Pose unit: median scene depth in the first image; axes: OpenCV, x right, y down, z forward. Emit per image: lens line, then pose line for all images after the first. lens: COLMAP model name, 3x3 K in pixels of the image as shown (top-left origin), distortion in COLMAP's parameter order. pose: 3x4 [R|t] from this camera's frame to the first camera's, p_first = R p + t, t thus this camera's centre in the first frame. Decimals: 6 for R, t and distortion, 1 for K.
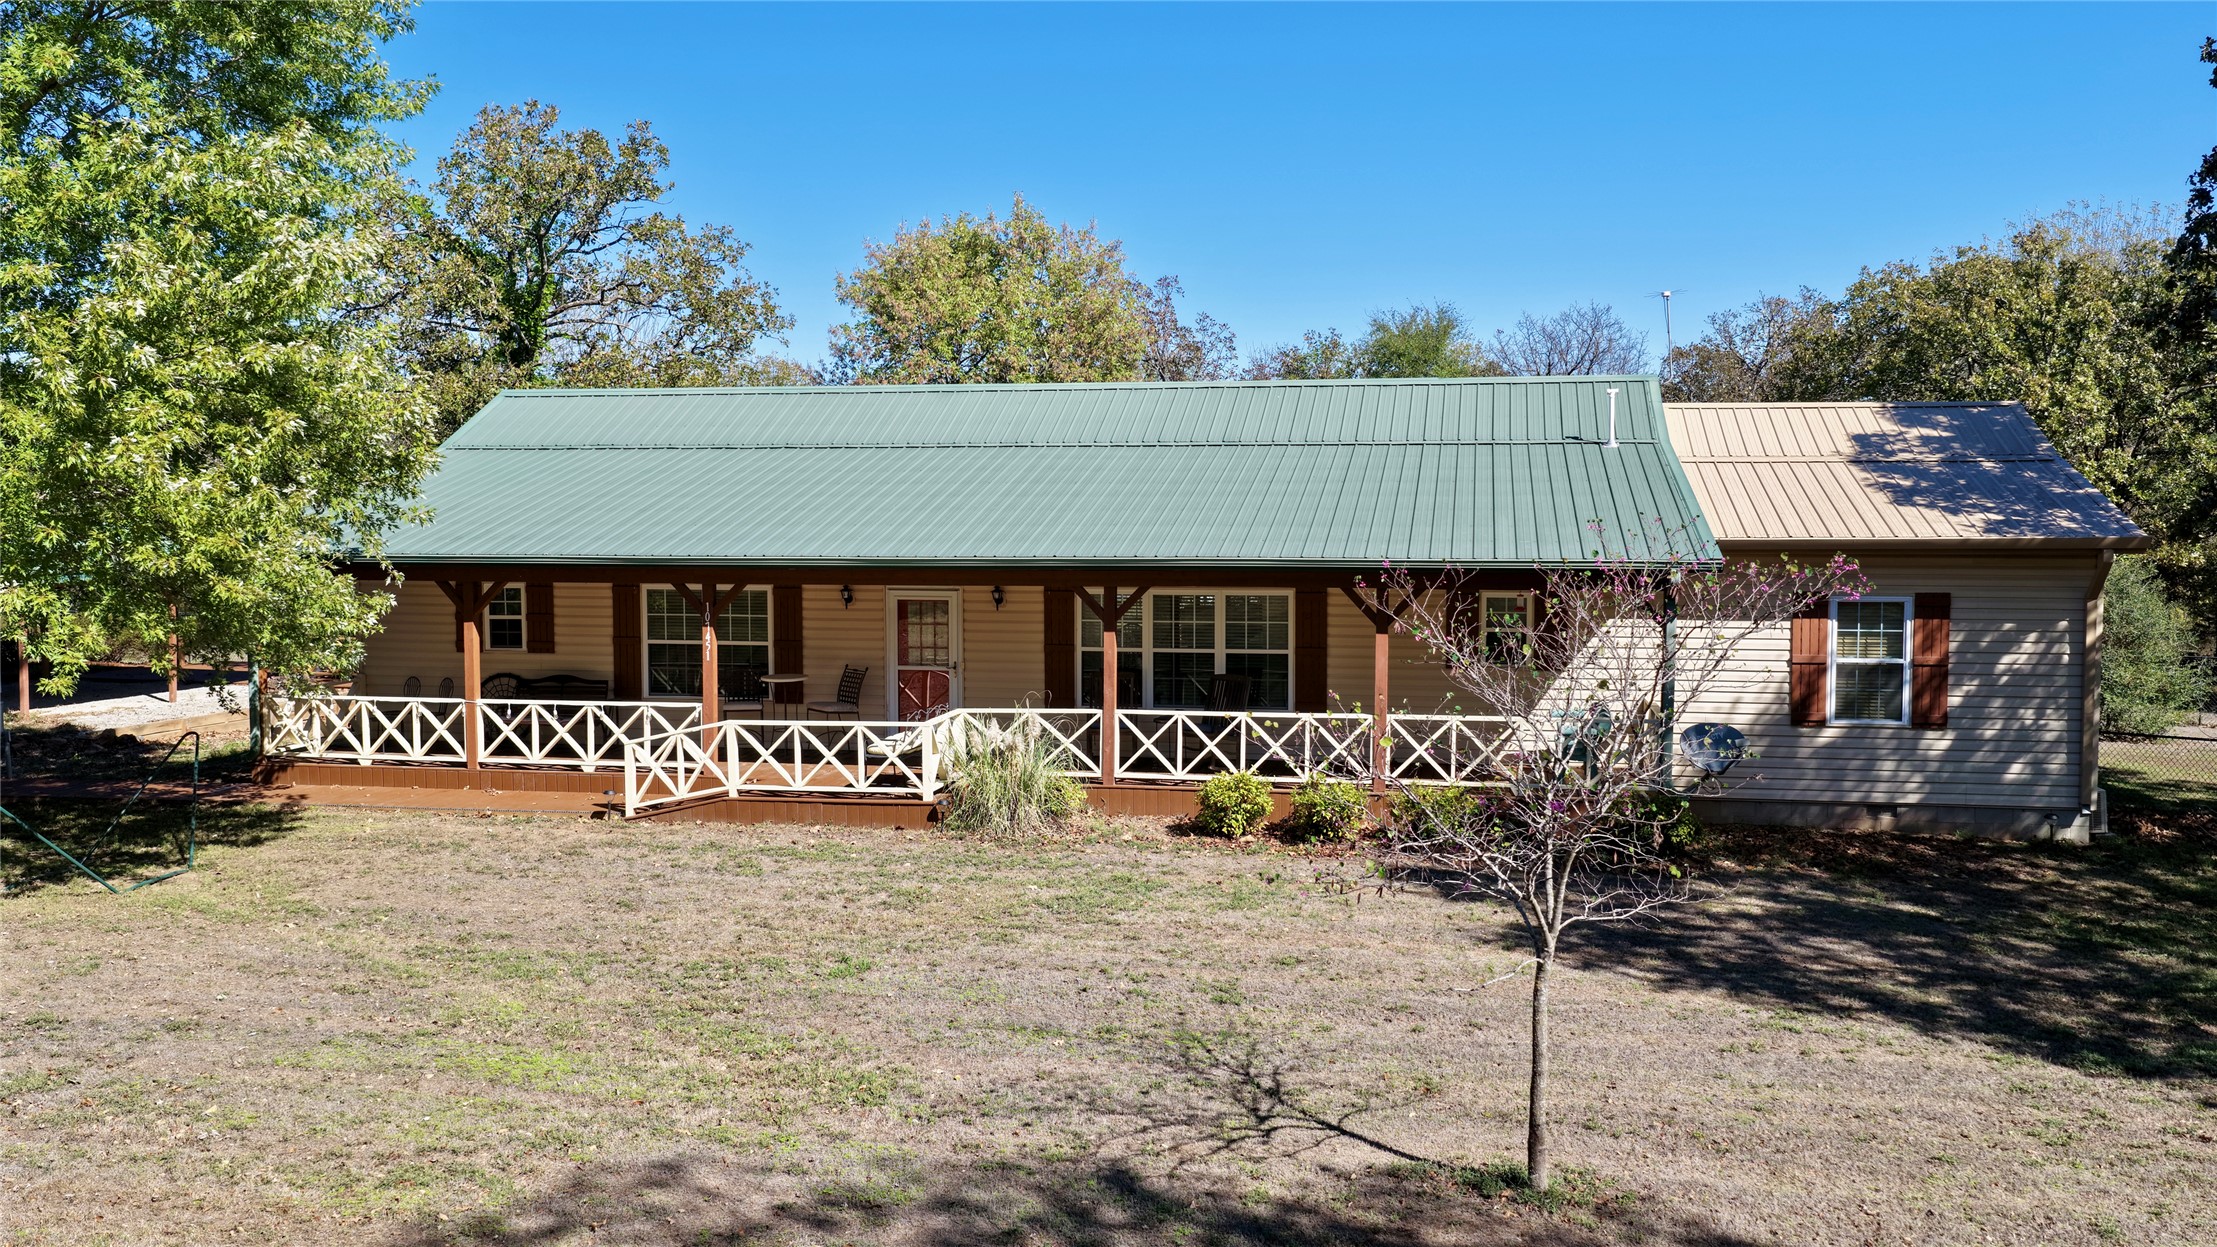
lens RADIAL K [[1938.0, 0, 1129.8], [0, 1938.0, 640.4], [0, 0, 1]] dist [-0.006900, 0.017676]
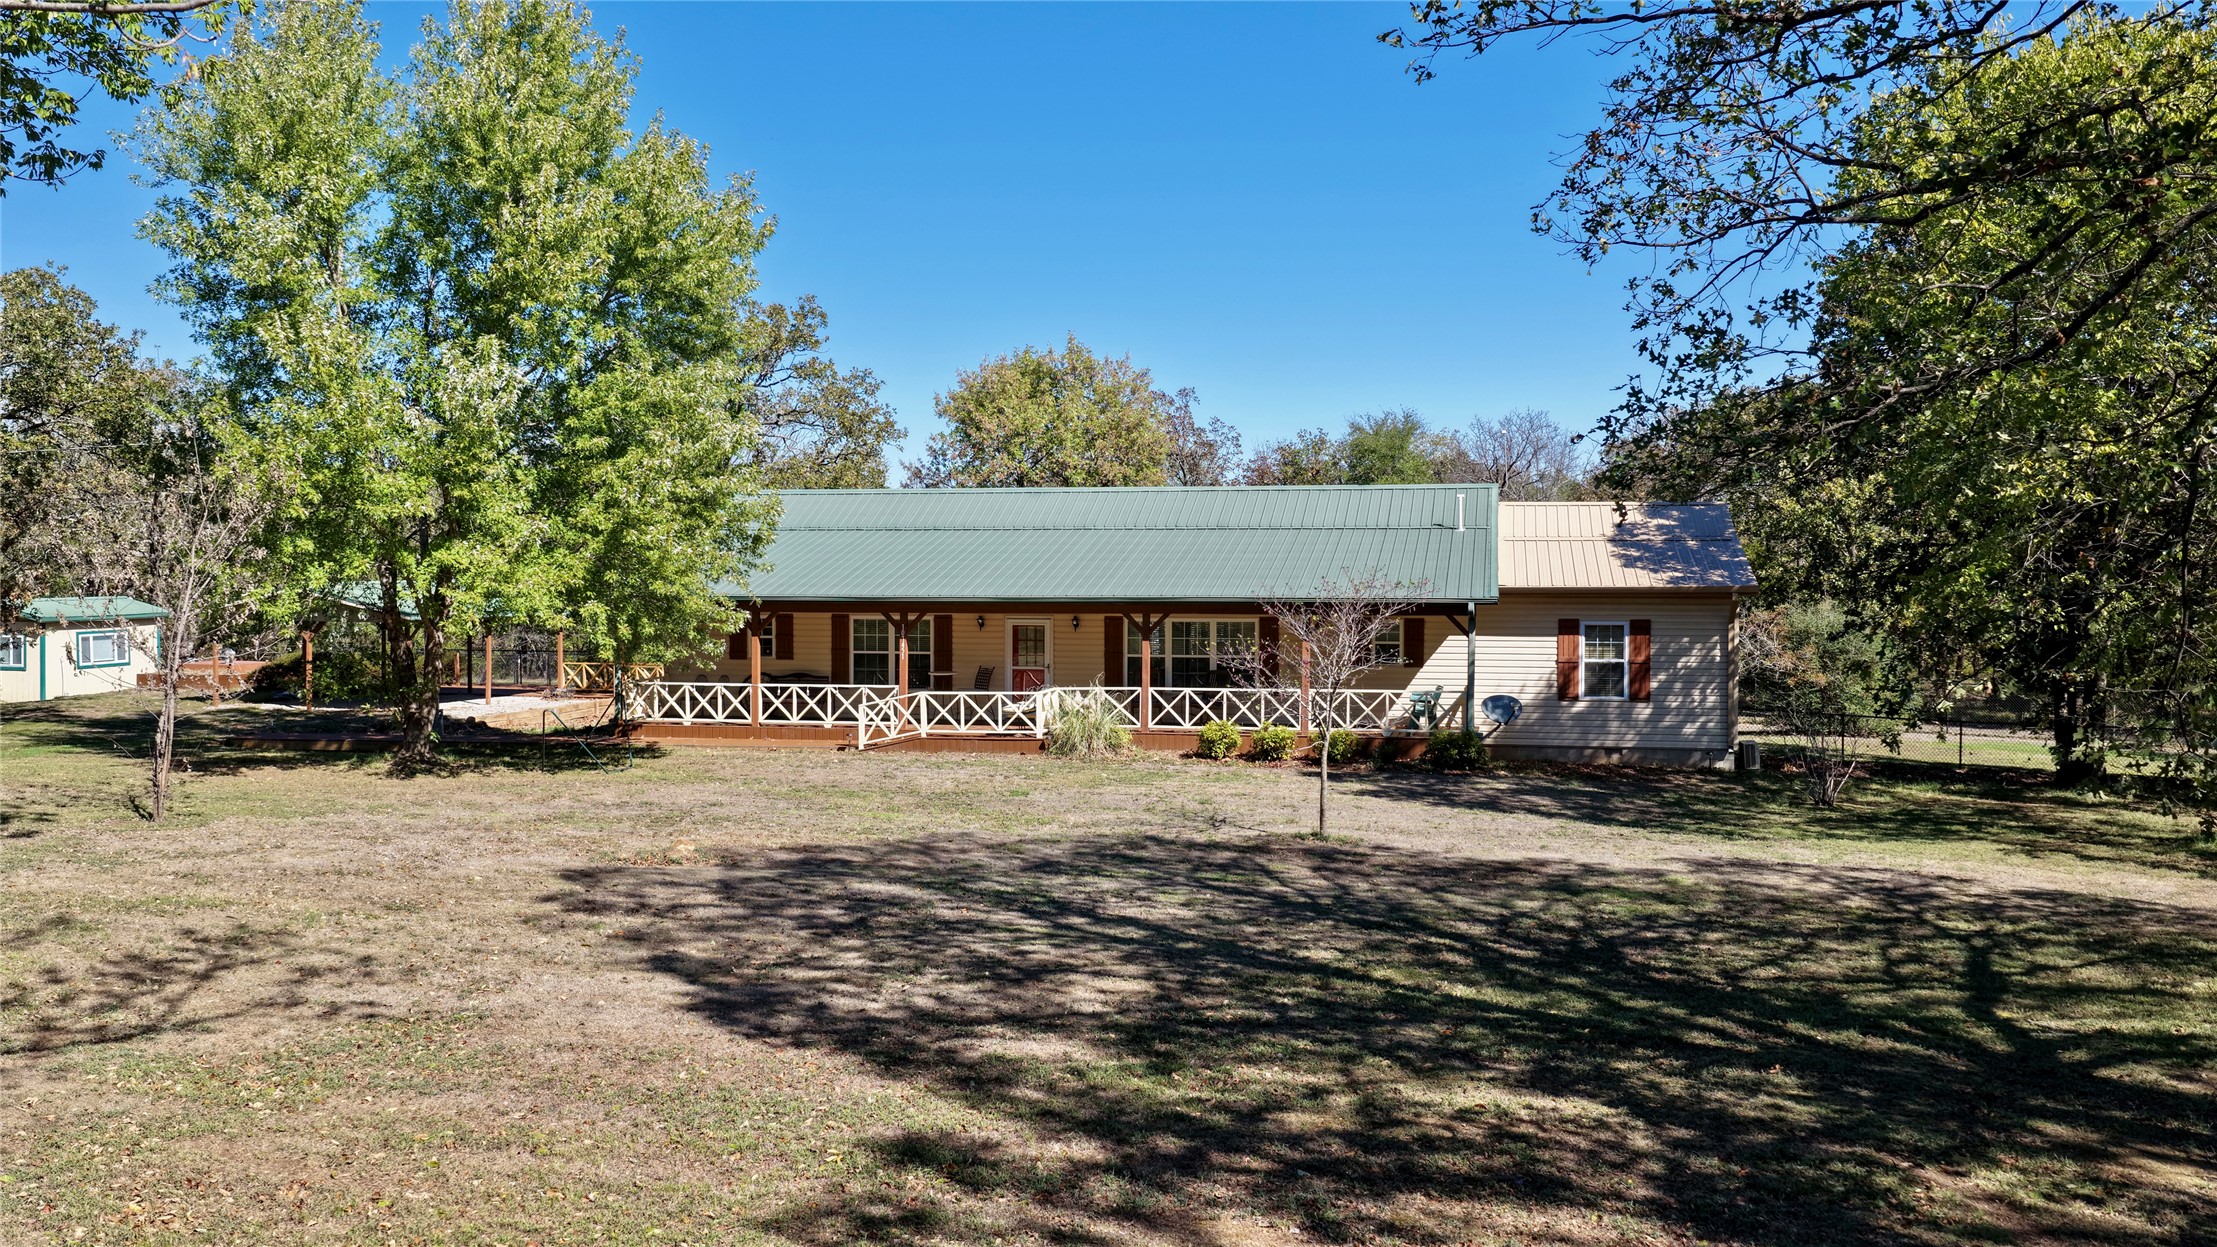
lens RADIAL K [[1938.0, 0, 1129.8], [0, 1938.0, 640.4], [0, 0, 1]] dist [-0.006900, 0.017676]
pose [[0.999921, 0.002591, -0.012303, -0.003395], [-0.003033, 0.999346, -0.036021, 0.053049], [0.012201, 0.036055, 0.999275, -0.650268]]
